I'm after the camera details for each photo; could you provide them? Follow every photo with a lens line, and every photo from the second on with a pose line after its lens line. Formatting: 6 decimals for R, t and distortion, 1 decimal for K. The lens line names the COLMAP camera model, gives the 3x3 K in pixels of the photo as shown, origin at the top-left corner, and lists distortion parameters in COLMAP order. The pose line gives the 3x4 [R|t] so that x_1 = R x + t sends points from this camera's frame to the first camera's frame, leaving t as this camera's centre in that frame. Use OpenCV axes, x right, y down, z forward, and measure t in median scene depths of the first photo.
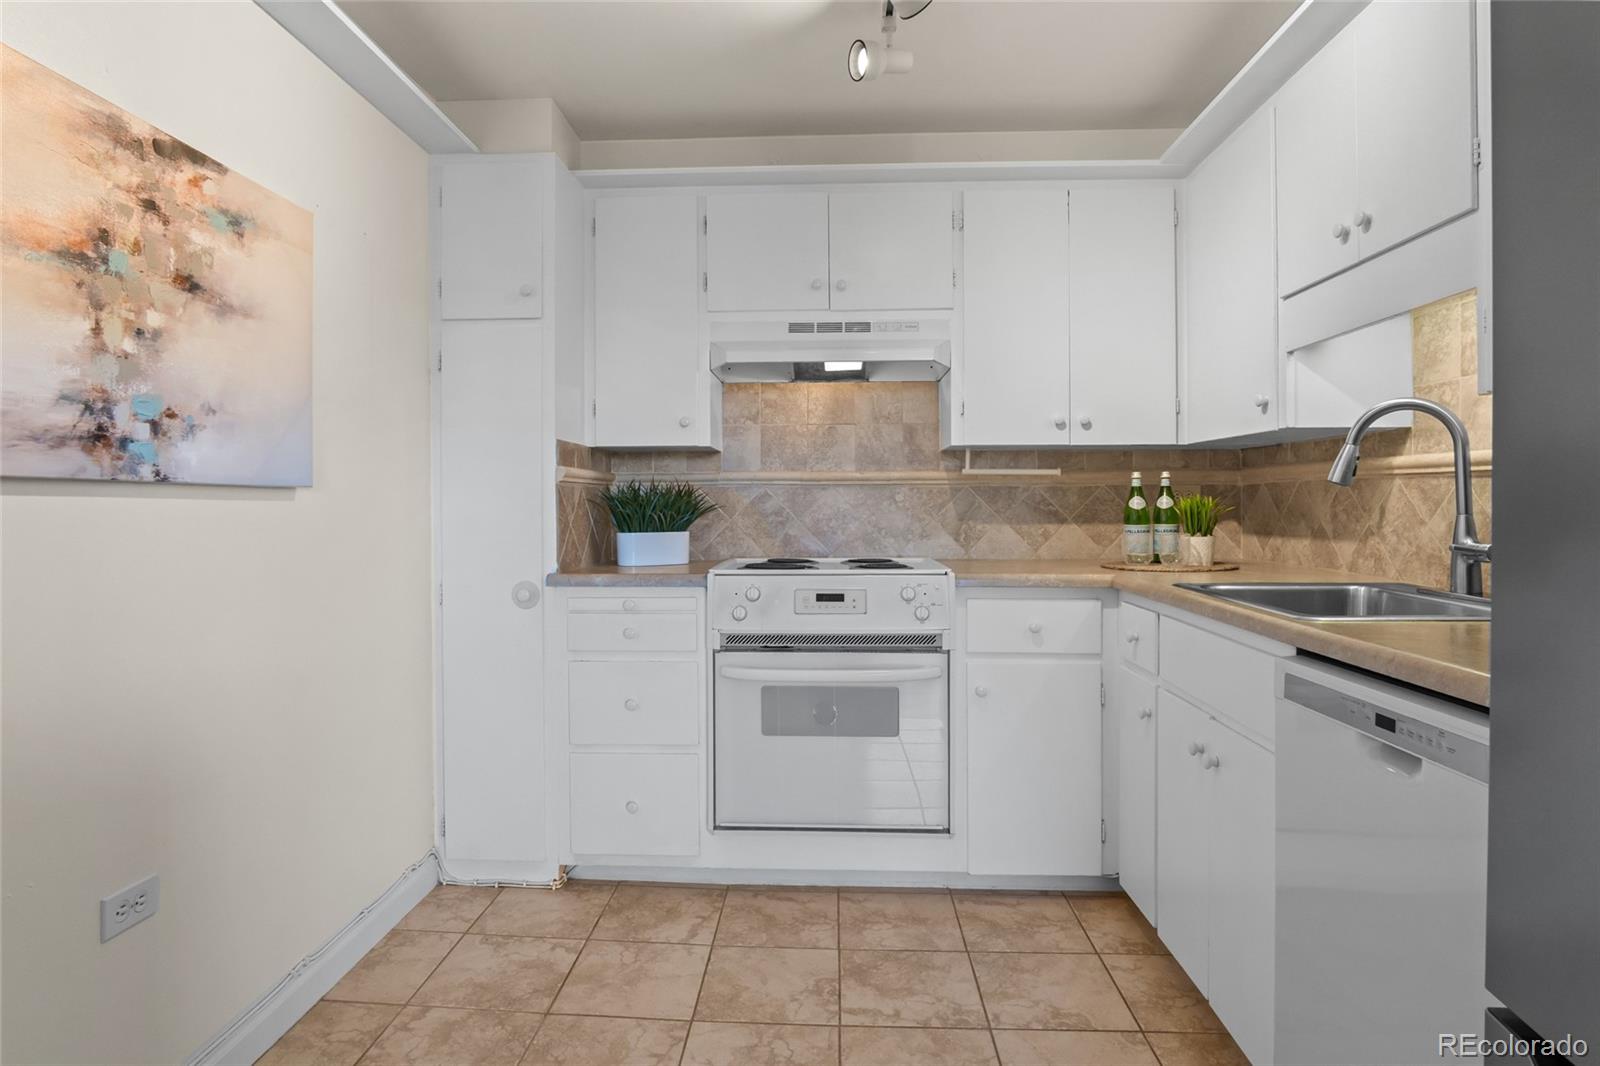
lens RADIAL K [[877.9, 0, 791.7], [0, 877.9, 505.0], [0, 0, 1]] dist [-0.034763, 0.010042]
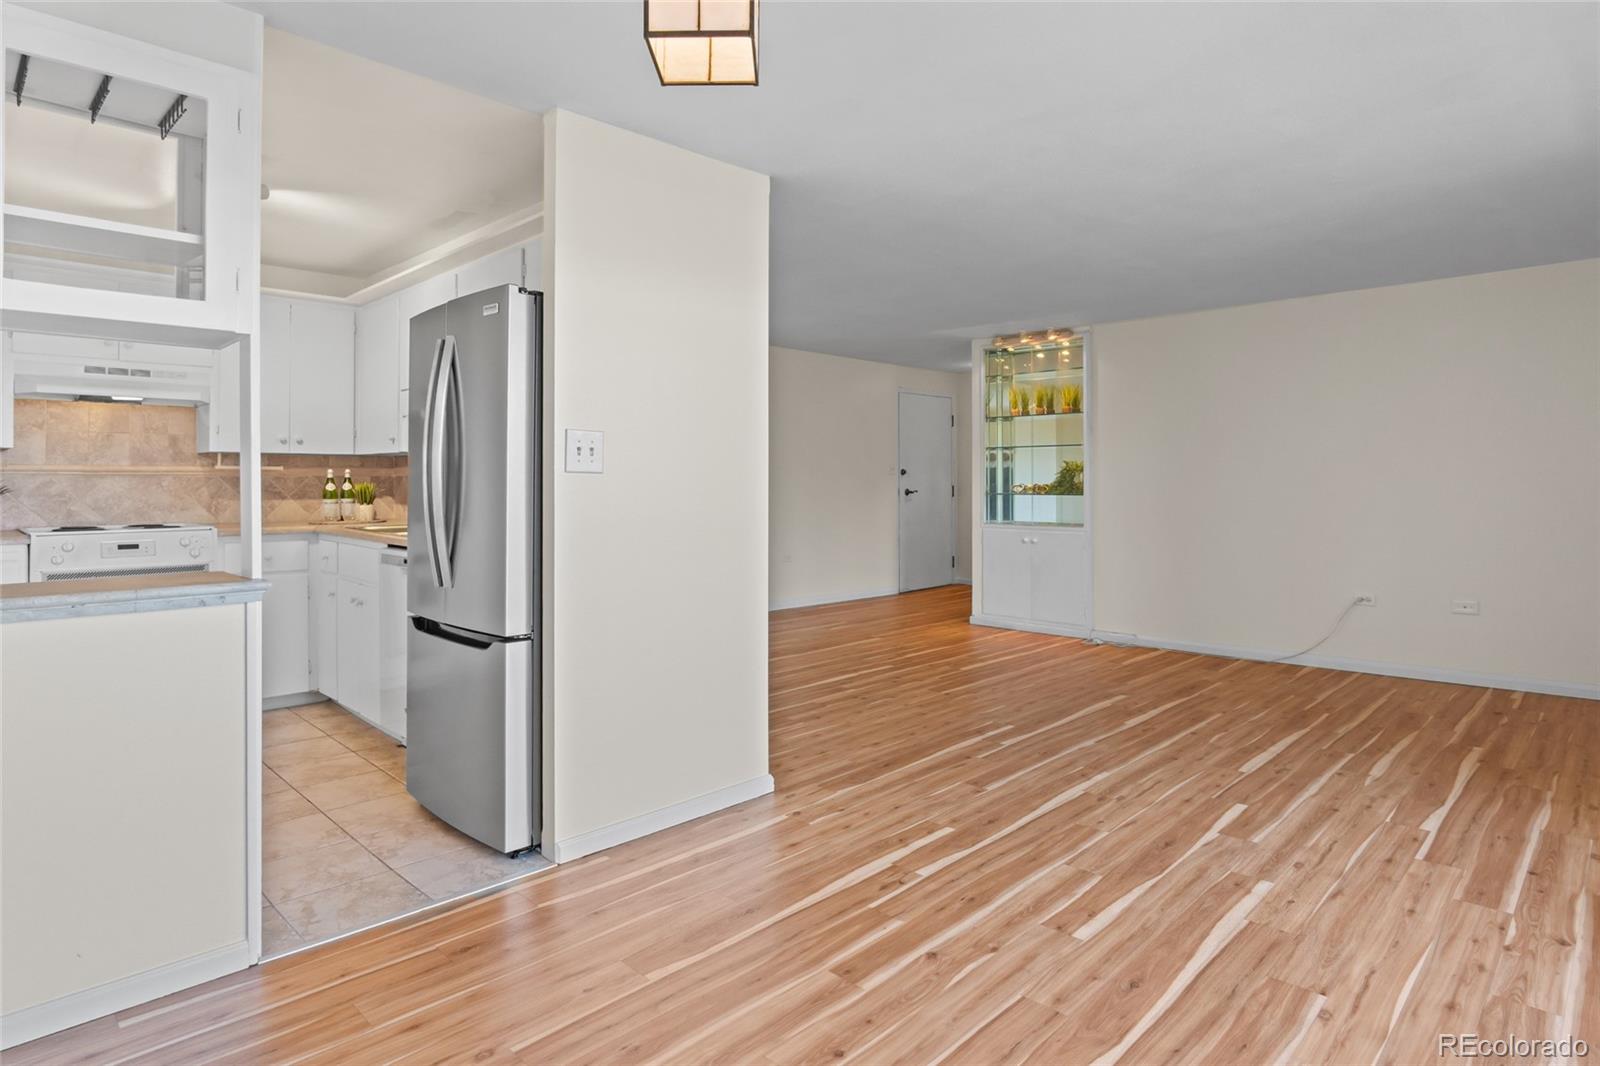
lens RADIAL K [[877.9, 0, 791.4], [0, 877.9, 472.0], [0, 0, 1]] dist [-0.034763, 0.010042]
pose [[0.669273, 0.007857, 0.742975, -0.326311], [0.002242, 0.999918, -0.012594, -0.009156], [-0.743013, 0.010095, 0.669201, -0.985519]]
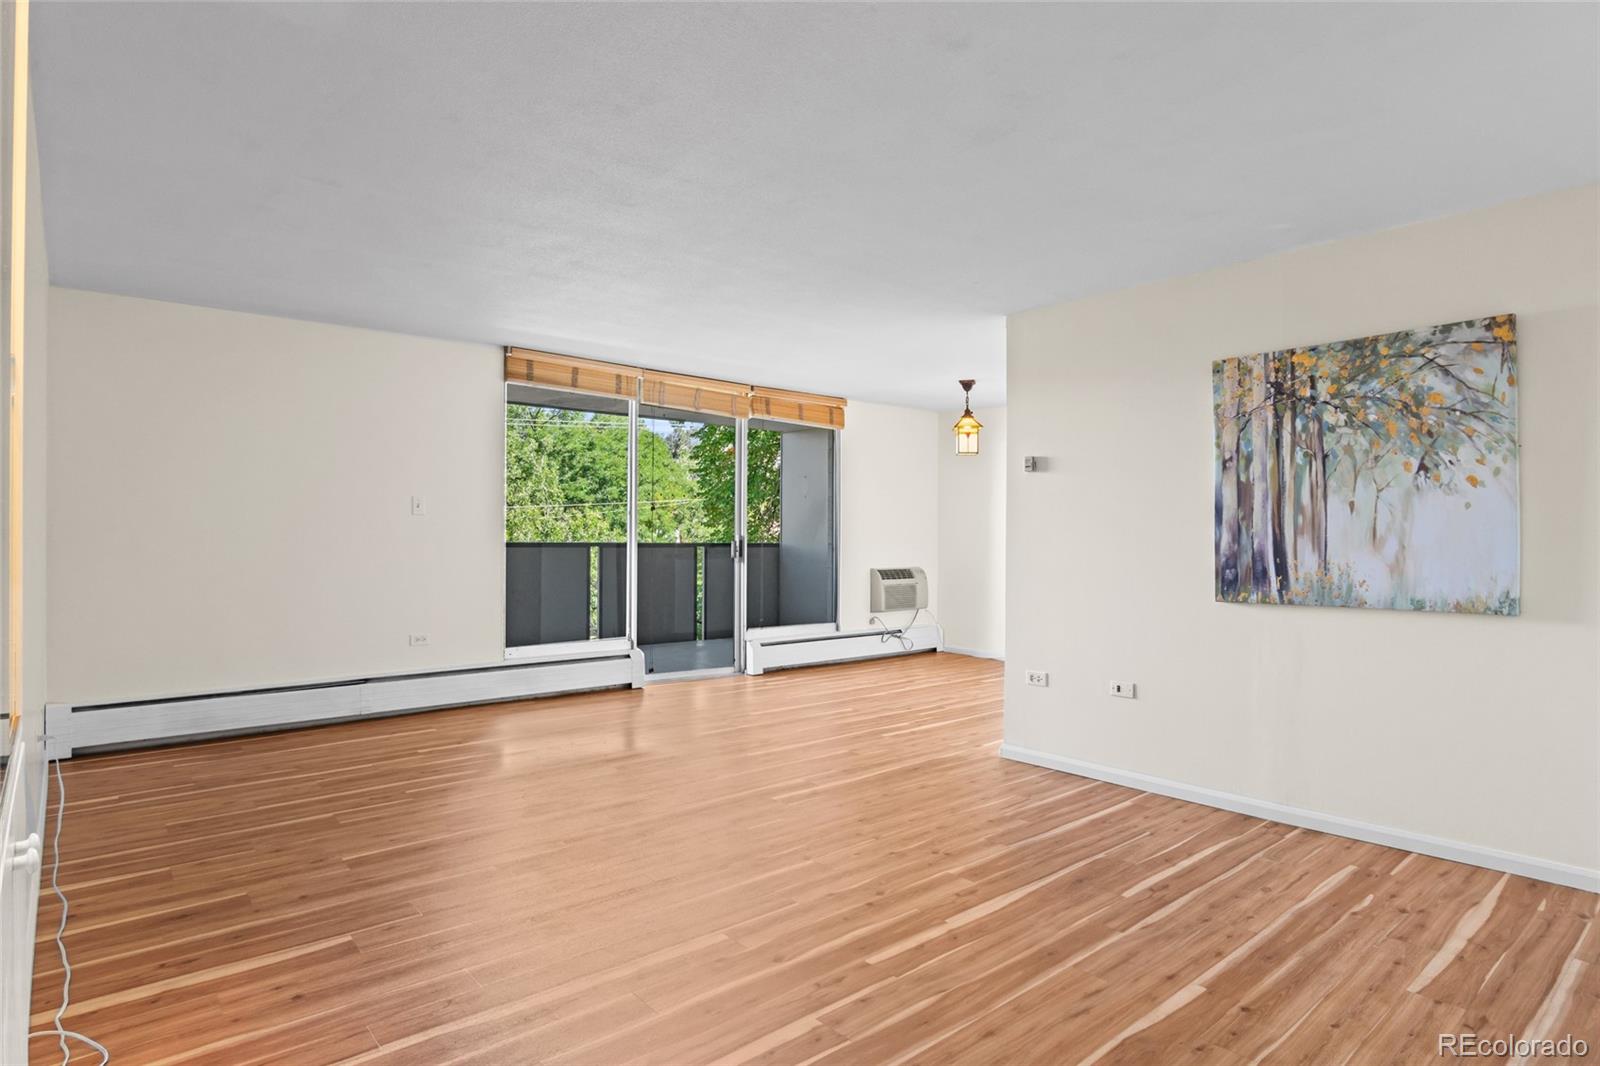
lens RADIAL K [[877.9, 0, 750.9], [0, 877.9, 528.2], [0, 0, 1]] dist [-0.034763, 0.010042]
pose [[-0.755545, -0.008944, -0.655036, 2.277239], [-0.009474, 0.999951, -0.002726, -0.016105], [0.655029, 0.004146, -0.755593, 0.988687]]
